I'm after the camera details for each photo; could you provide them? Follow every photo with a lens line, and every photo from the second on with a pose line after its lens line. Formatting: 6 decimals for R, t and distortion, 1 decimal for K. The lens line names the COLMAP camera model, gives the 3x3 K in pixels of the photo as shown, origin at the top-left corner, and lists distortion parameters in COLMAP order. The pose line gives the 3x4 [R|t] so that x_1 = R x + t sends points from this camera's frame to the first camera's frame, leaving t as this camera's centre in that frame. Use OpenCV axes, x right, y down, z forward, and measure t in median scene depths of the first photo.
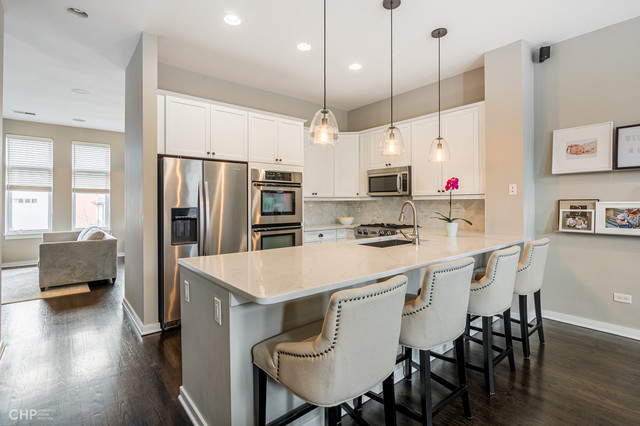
lens RADIAL K [[312.0, 0, 326.8], [0, 312.0, 201.4], [0, 0, 1]] dist [-0.002582, -0.000194]
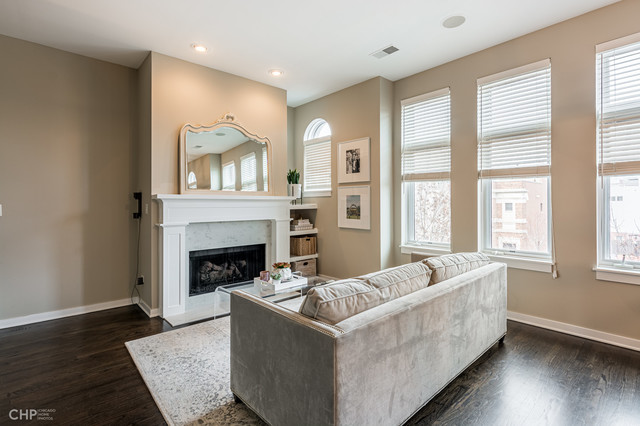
lens RADIAL K [[312.0, 0, 326.8], [0, 312.0, 201.4], [0, 0, 1]] dist [-0.002582, -0.000194]
pose [[0.060513, -0.004668, -0.998156, -0.535763], [0.012628, 0.999913, -0.003911, 0.014391], [0.998088, -0.012368, 0.060567, 1.221748]]
